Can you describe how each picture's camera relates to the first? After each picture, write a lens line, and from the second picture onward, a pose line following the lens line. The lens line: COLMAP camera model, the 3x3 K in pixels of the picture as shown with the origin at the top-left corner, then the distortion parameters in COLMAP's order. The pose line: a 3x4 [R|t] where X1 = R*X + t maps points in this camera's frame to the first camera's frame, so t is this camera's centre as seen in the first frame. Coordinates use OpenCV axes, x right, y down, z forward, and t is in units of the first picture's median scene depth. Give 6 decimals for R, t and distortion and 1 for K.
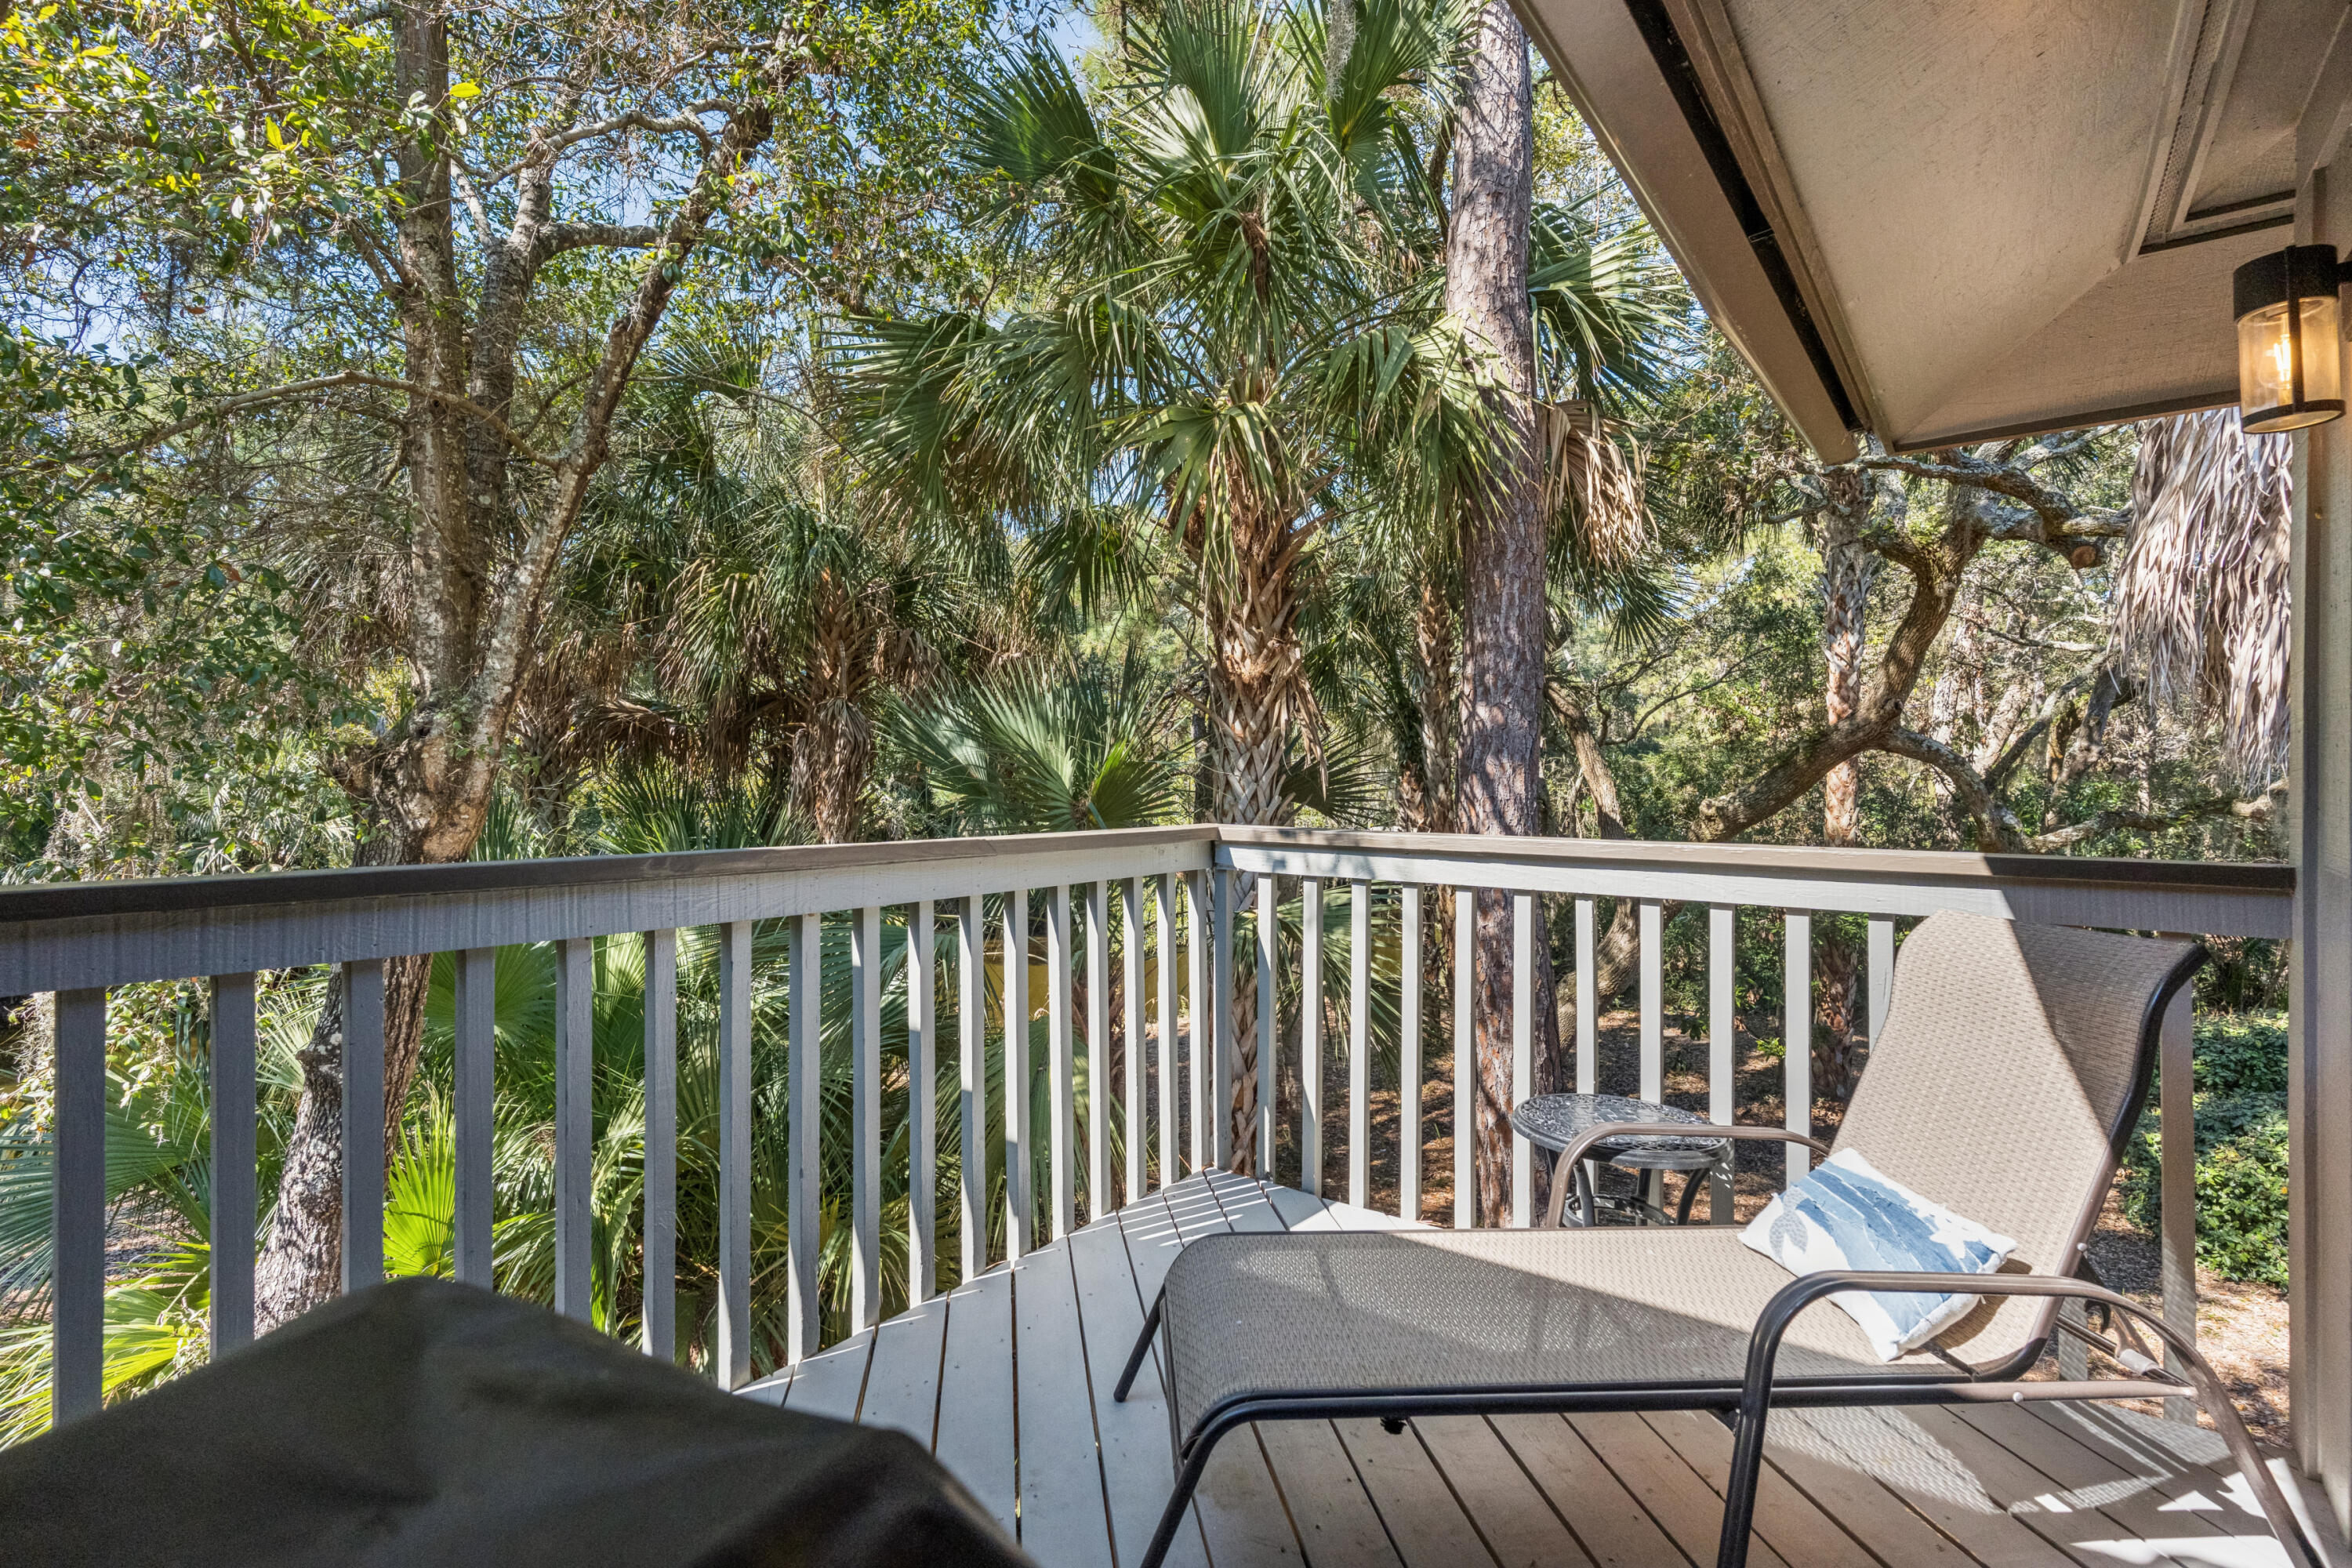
lens RADIAL K [[1114.8, 0, 1175.8], [0, 1114.8, 773.7], [0, 0, 1]] dist [0.004080, 0.000328]
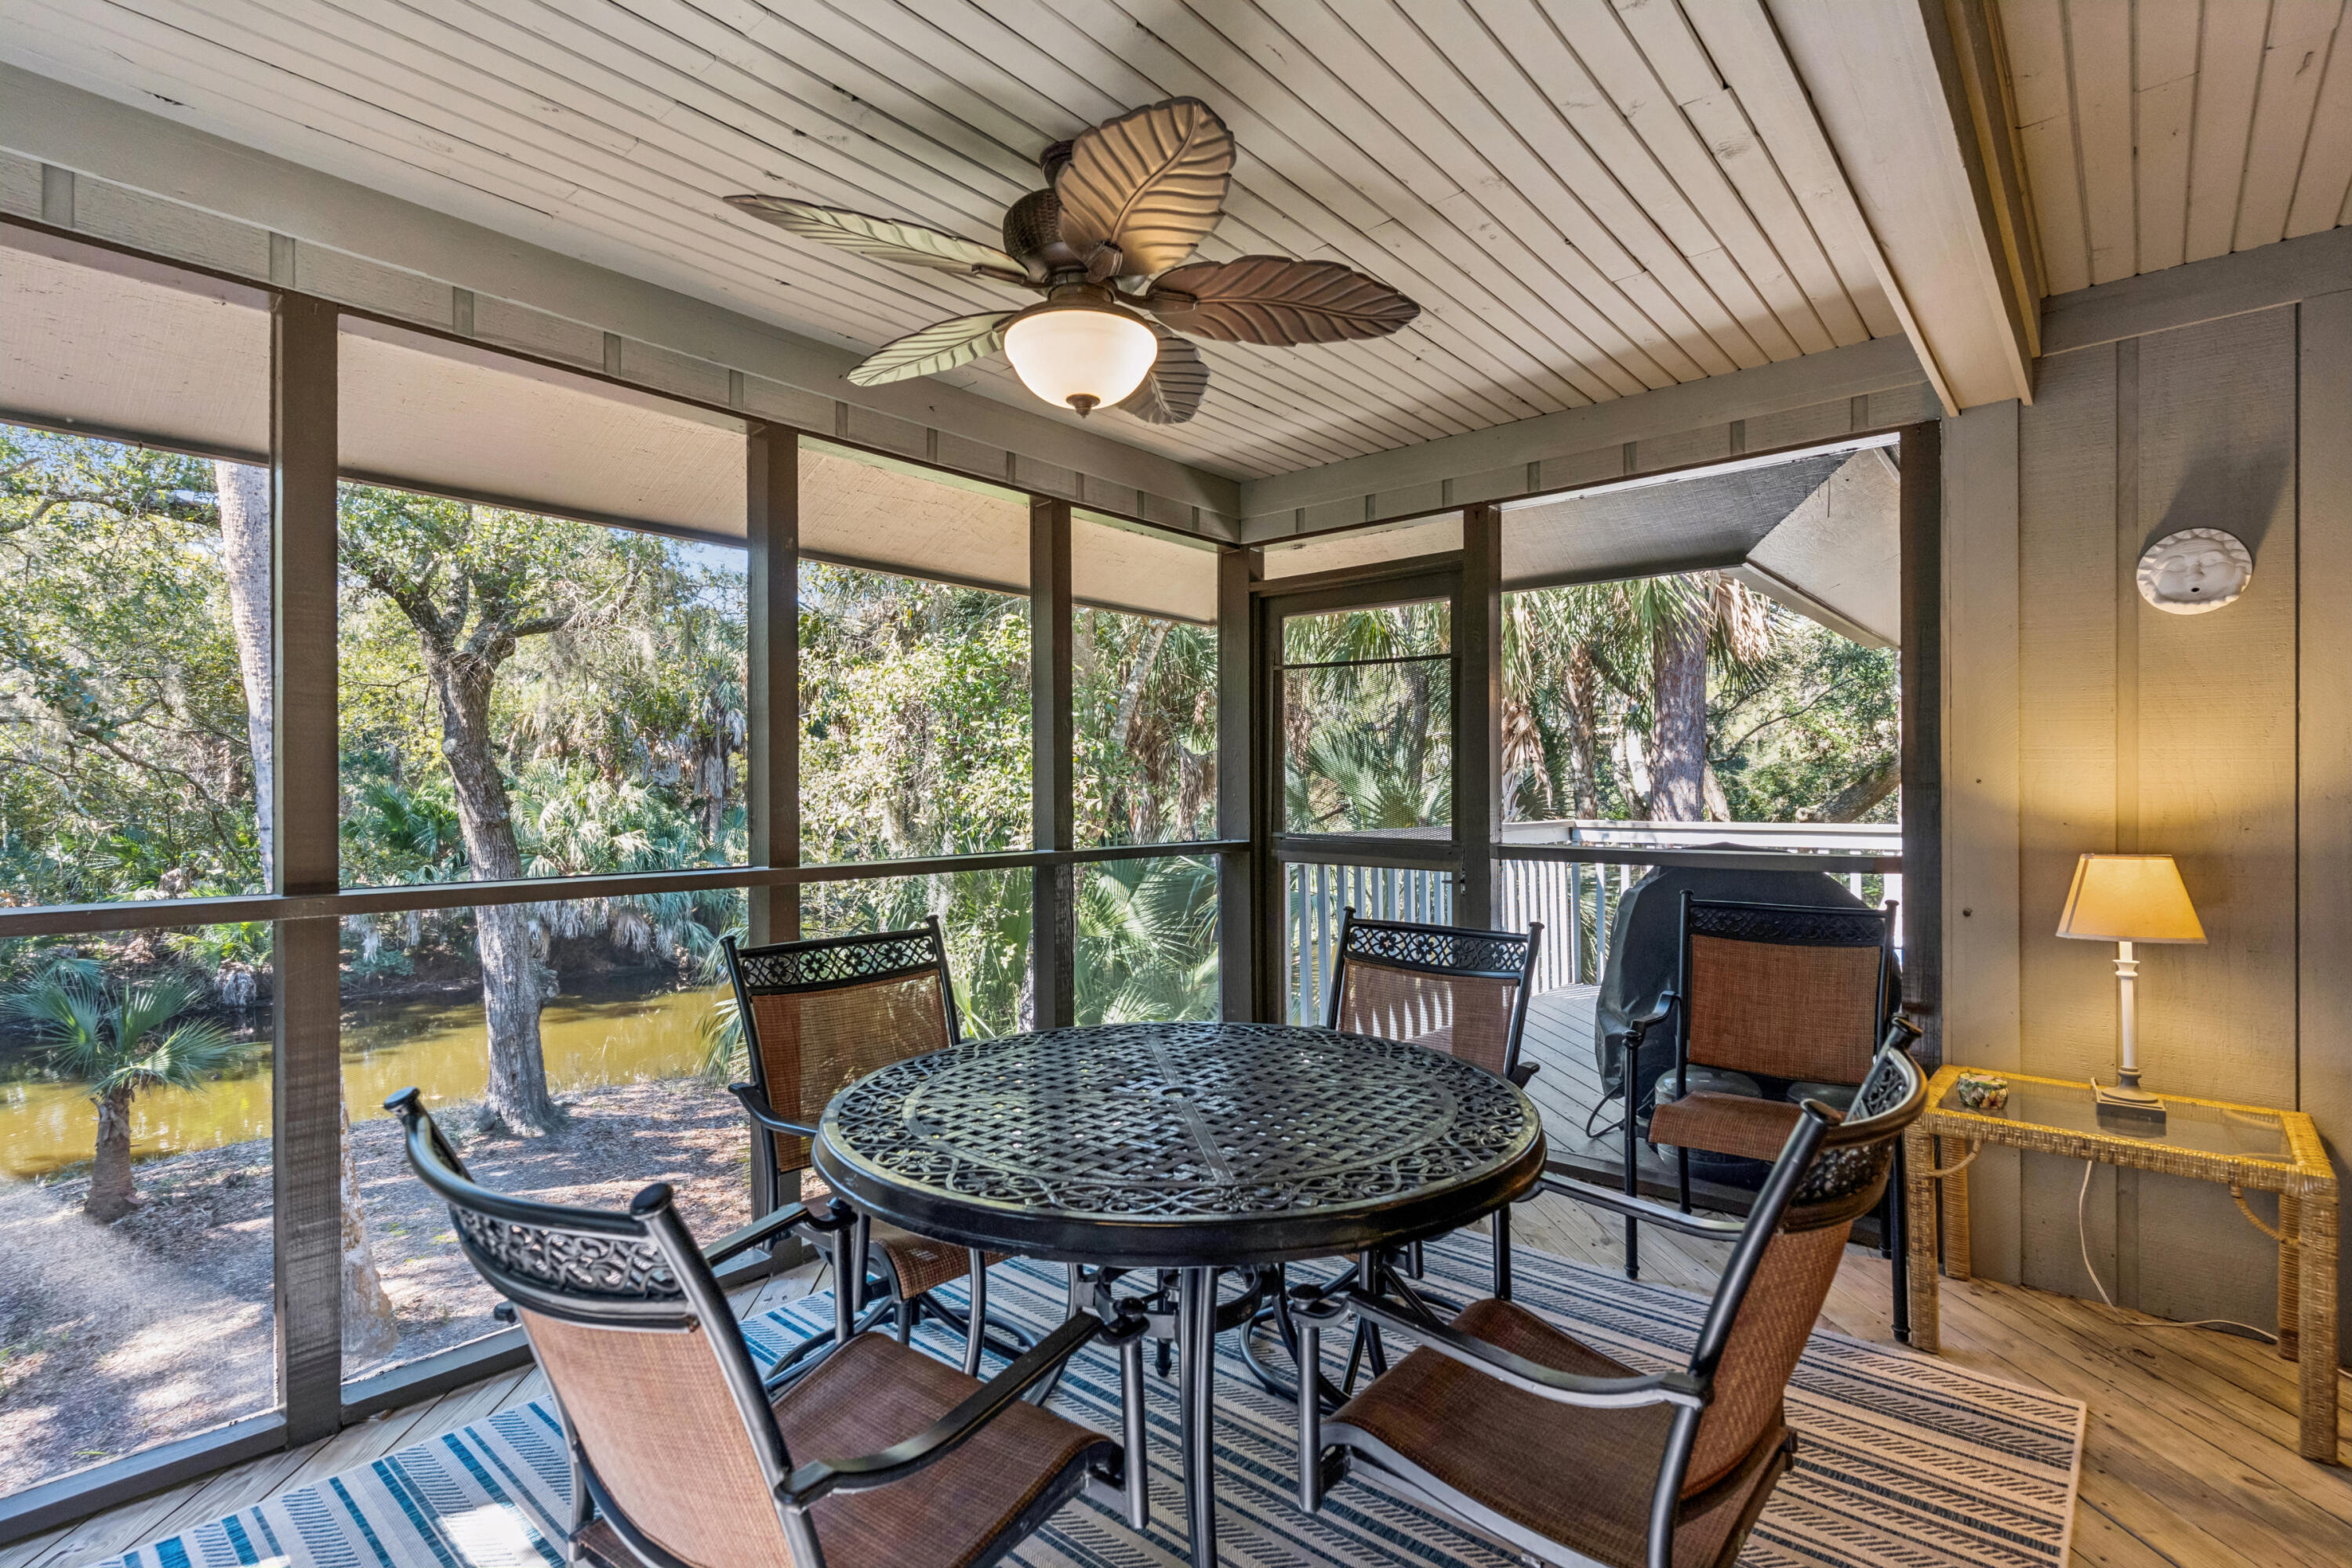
lens RADIAL K [[1114.8, 0, 1167.4], [0, 1114.8, 788.6], [0, 0, 1]] dist [0.004080, 0.000328]
pose [[0.997932, -0.008698, -0.063688, -0.110431], [0.008655, 0.999962, -0.000953, -0.003234], [0.063694, 0.000400, 0.997969, -0.212866]]
